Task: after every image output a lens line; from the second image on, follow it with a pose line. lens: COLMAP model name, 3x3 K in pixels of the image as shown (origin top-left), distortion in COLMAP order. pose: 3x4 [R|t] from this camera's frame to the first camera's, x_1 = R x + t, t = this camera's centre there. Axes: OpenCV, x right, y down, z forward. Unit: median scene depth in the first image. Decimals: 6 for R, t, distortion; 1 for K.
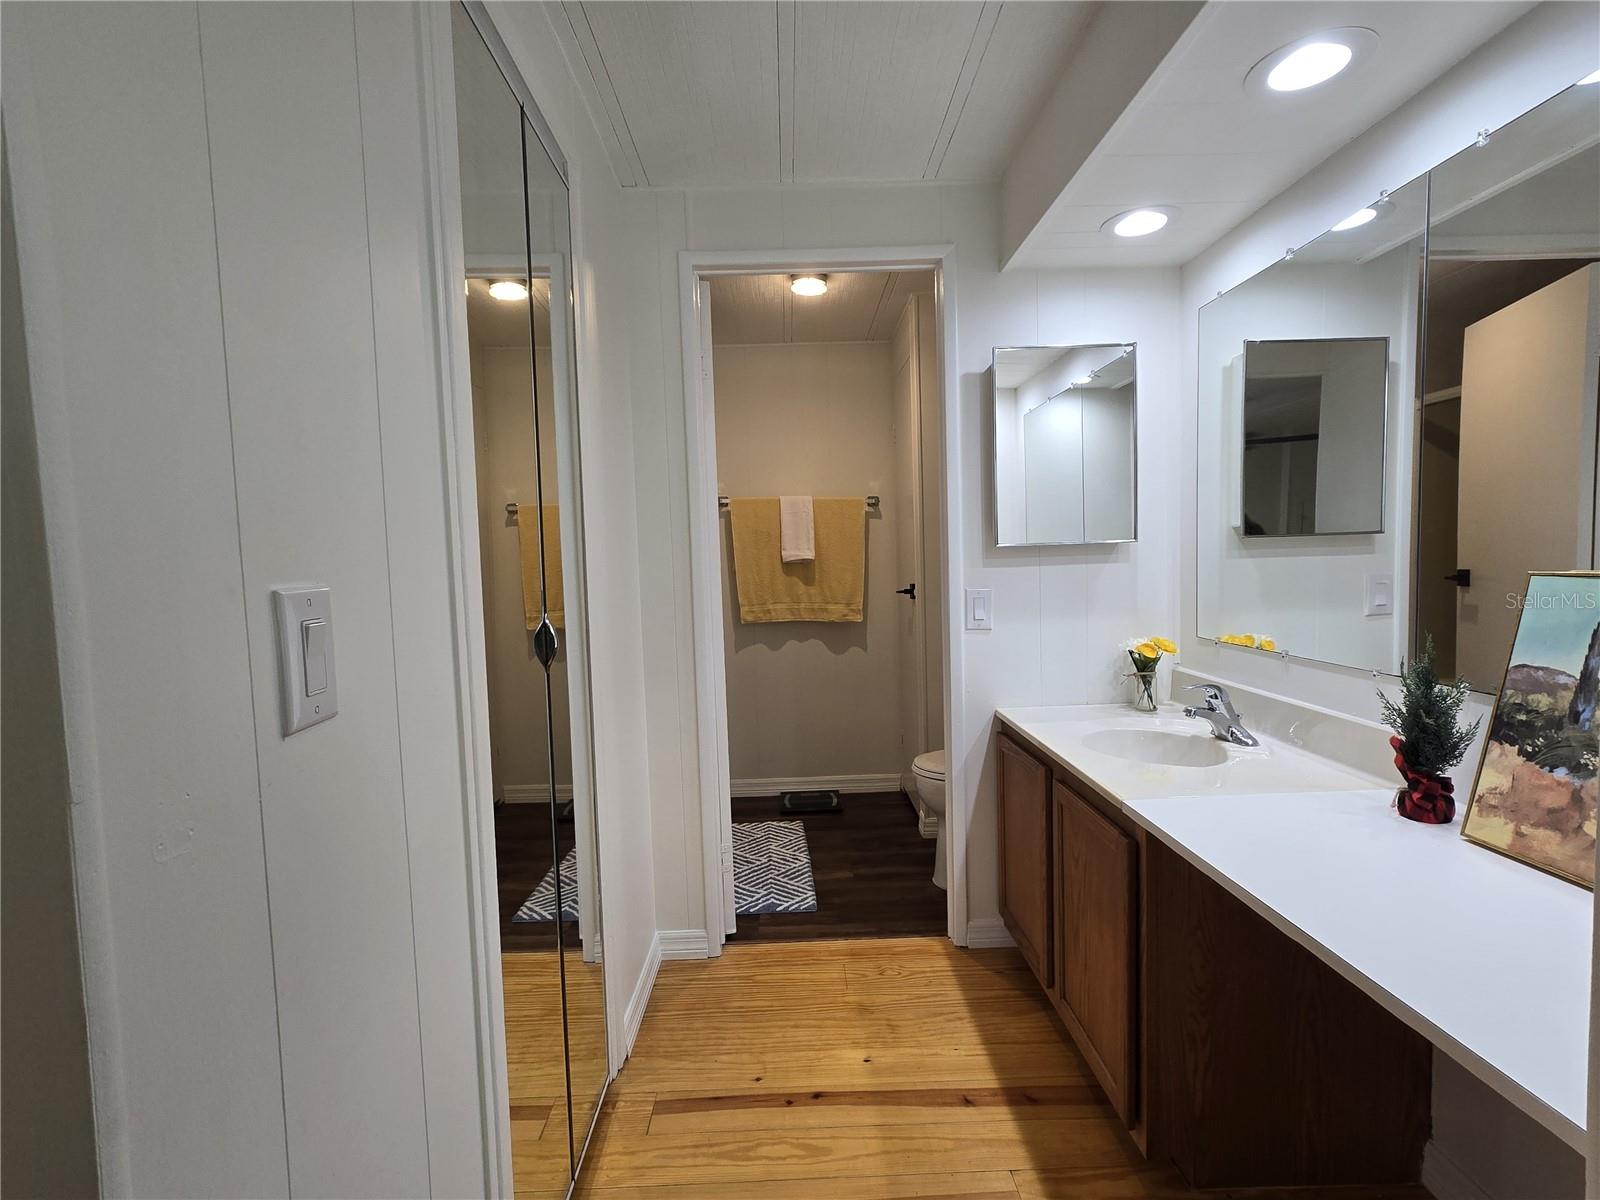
lens RADIAL K [[768.0, 0, 797.3], [0, 768.0, 607.7], [0, 0, 1]] dist [-0.009824, 0.009967]
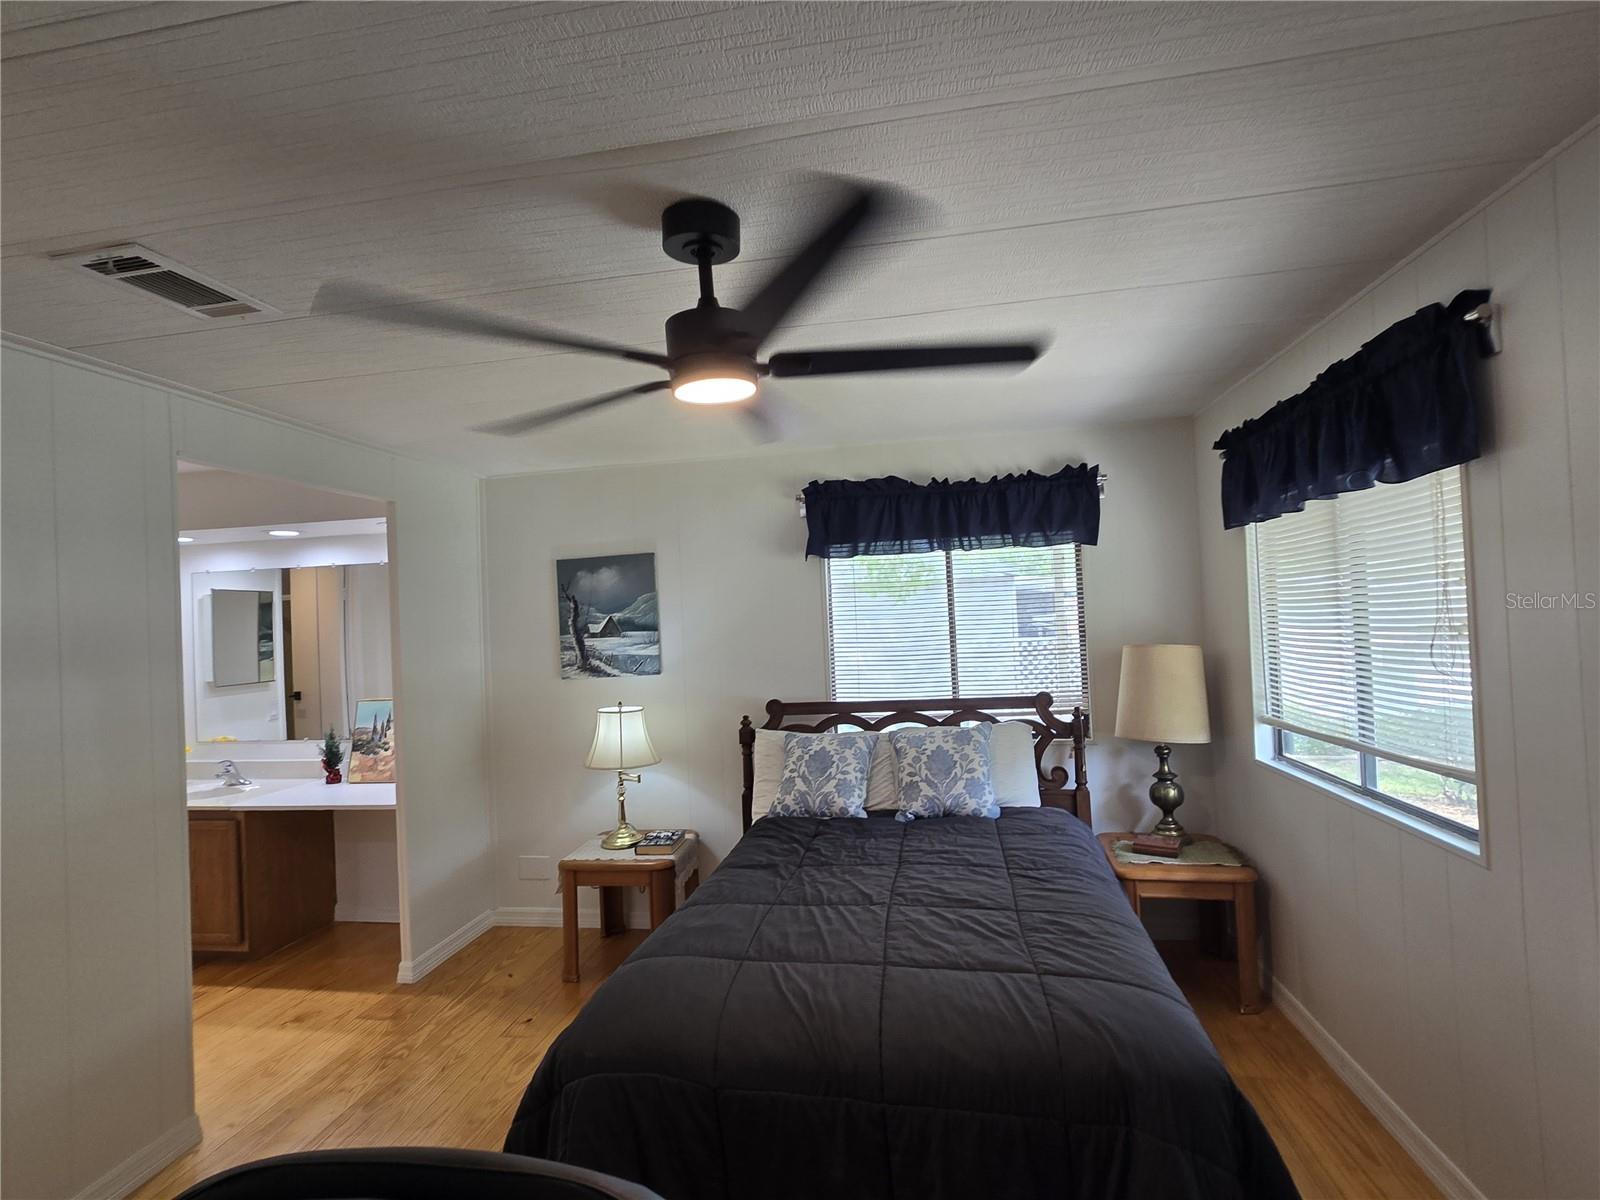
lens RADIAL K [[768.0, 0, 797.3], [0, 768.0, 607.7], [0, 0, 1]] dist [-0.009824, 0.009967]
pose [[0.181810, 0.028785, 0.982912, -1.829393], [0.100206, 0.993826, -0.047640, -0.087772], [-0.978215, 0.107155, 0.177803, -1.394025]]
